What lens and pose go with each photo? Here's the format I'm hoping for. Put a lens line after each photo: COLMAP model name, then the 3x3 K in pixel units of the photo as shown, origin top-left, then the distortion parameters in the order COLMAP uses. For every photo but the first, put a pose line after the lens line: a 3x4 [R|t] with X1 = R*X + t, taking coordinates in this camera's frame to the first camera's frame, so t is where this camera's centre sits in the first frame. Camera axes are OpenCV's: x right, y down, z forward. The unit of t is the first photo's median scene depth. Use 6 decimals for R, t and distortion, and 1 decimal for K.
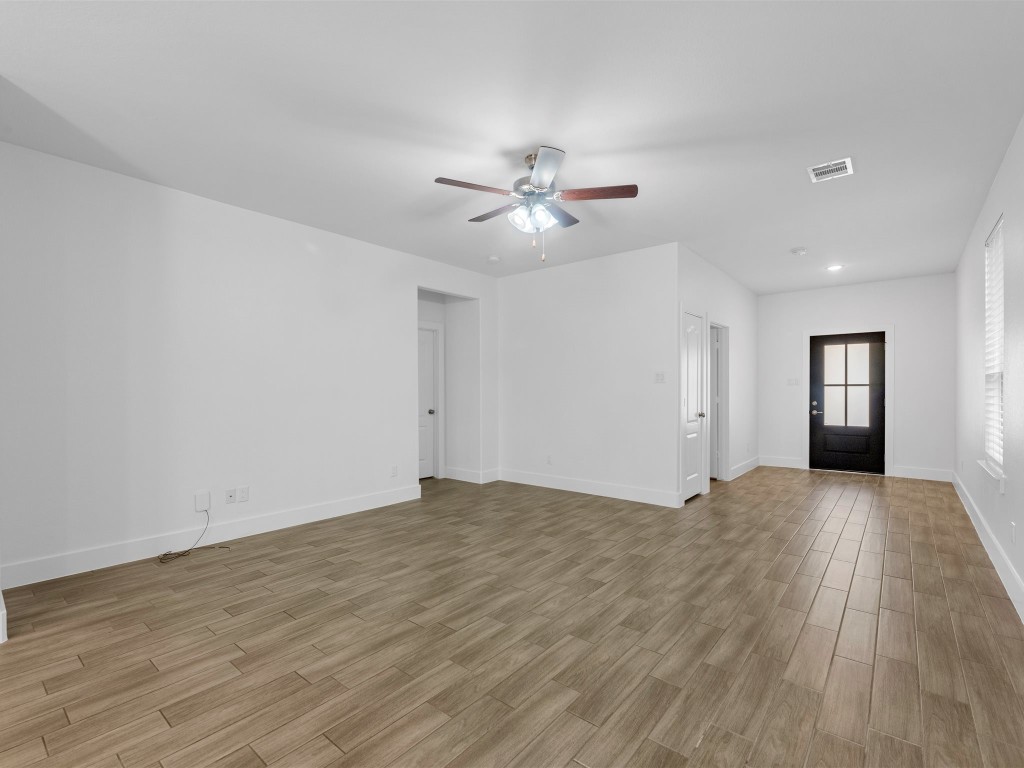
lens RADIAL K [[477.5, 0, 515.0], [0, 477.5, 391.5], [0, 0, 1]] dist [-0.000858, 0.000072]
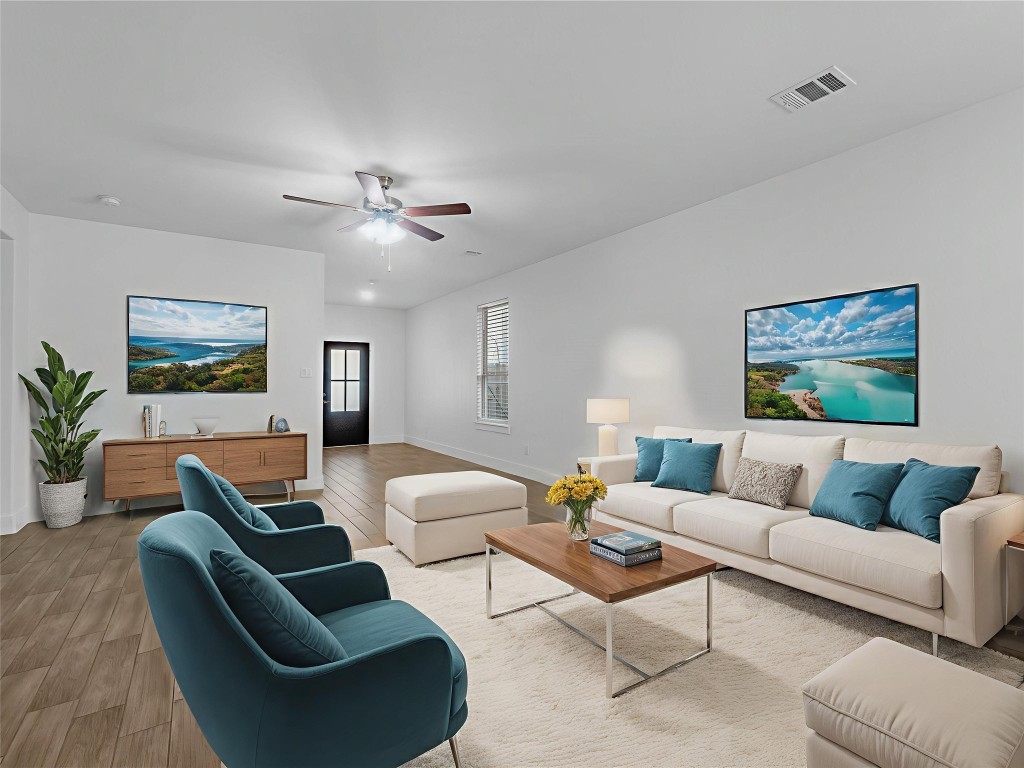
lens RADIAL K [[468.5, 0, 516.1], [0, 468.5, 386.3], [0, 0, 1]] dist [-0.003997, -0.000560]
pose [[0.291734, -0.003003, 0.956495, -0.831653], [0.003783, 0.999991, 0.001986, 0.004093], [-0.956492, 0.003039, 0.291743, 0.349539]]
